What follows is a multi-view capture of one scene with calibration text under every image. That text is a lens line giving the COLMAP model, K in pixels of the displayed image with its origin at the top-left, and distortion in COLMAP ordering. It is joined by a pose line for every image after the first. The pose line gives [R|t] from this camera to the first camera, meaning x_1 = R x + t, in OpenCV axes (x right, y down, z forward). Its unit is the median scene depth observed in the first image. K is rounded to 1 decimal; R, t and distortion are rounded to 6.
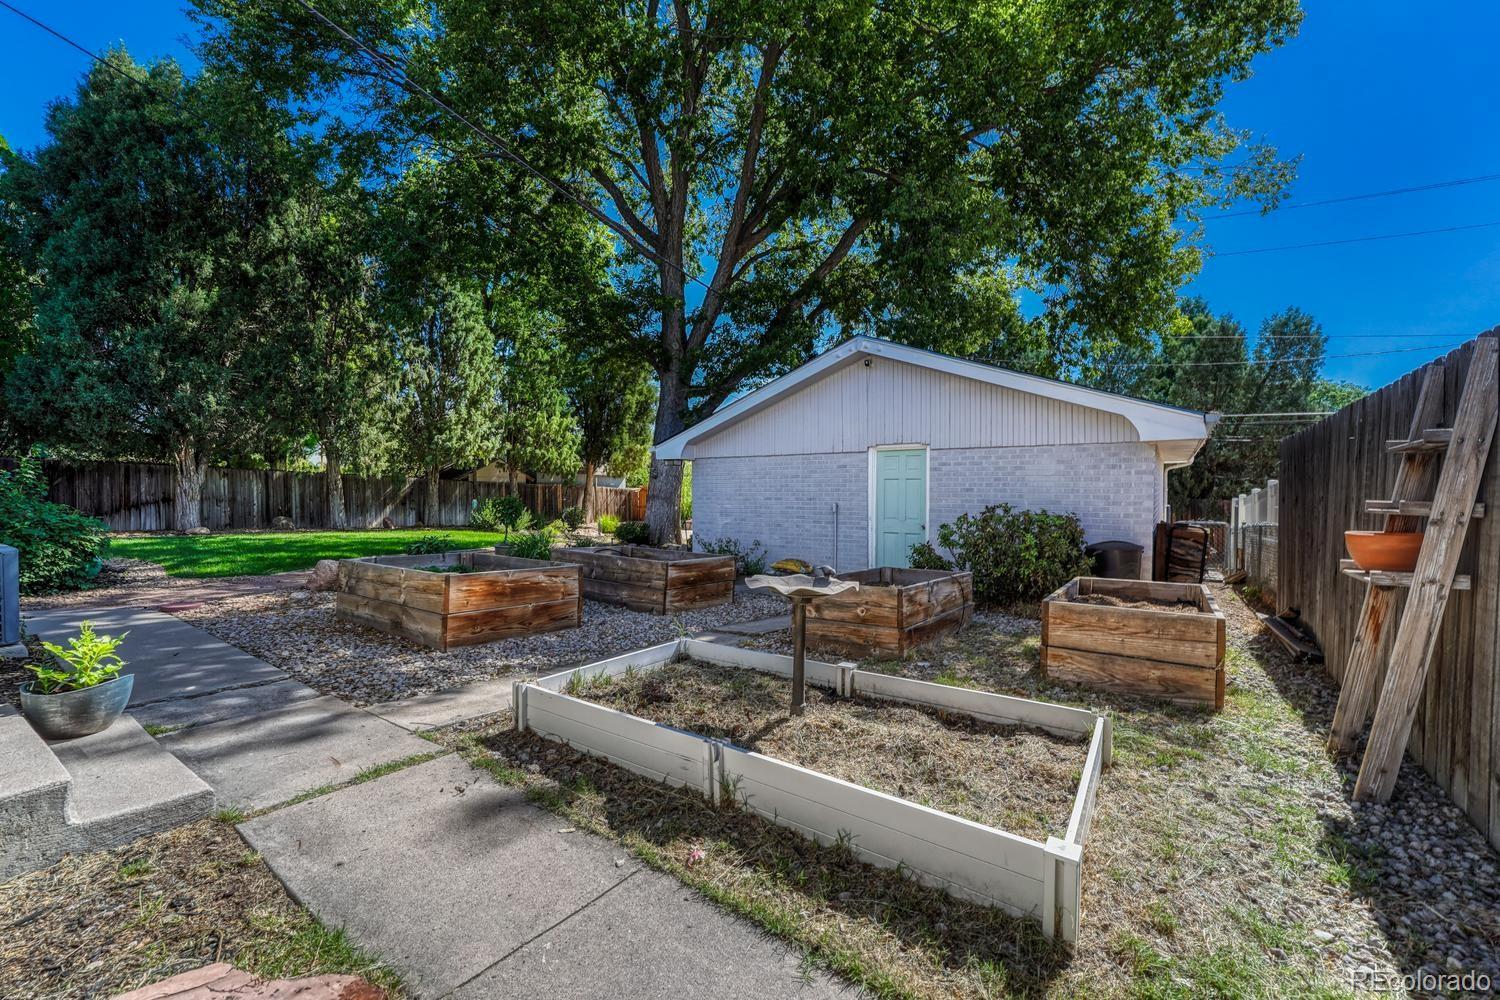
lens RADIAL K [[607.3, 0, 749.7], [0, 607.3, 509.0], [0, 0, 1]] dist [0.001213, 0.001162]
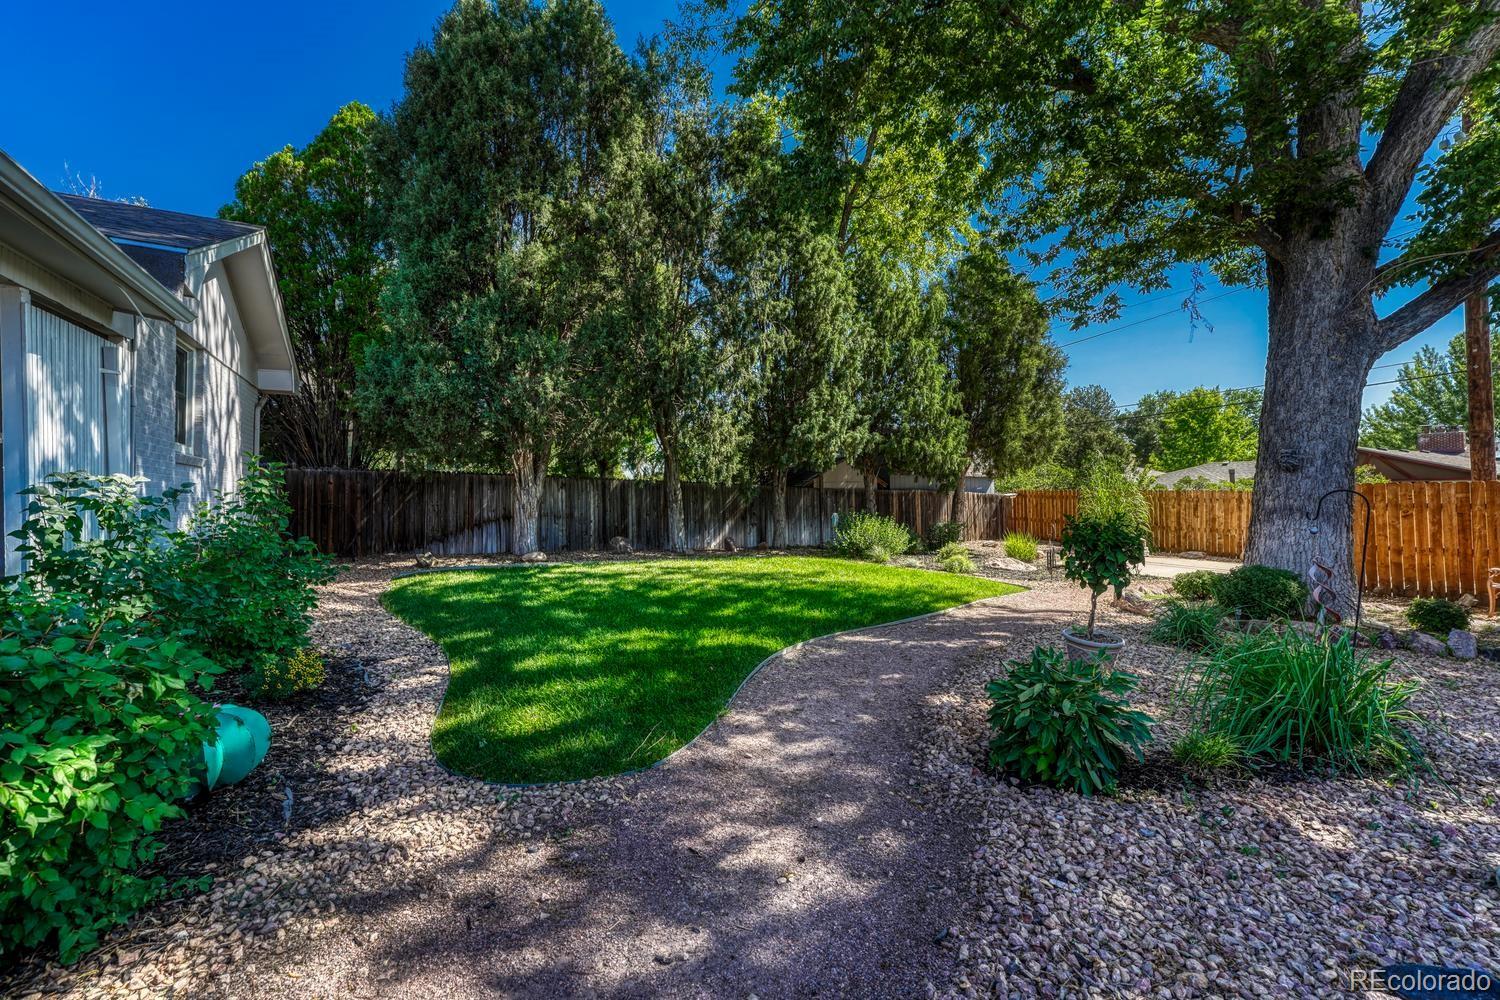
lens RADIAL K [[607.3, 0, 749.8], [0, 607.3, 487.7], [0, 0, 1]] dist [0.001213, 0.001162]
pose [[0.913580, -0.018647, -0.406232, -0.294188], [0.001801, 0.999124, -0.041812, -0.018057], [0.406656, 0.037467, 0.912813, 0.348296]]
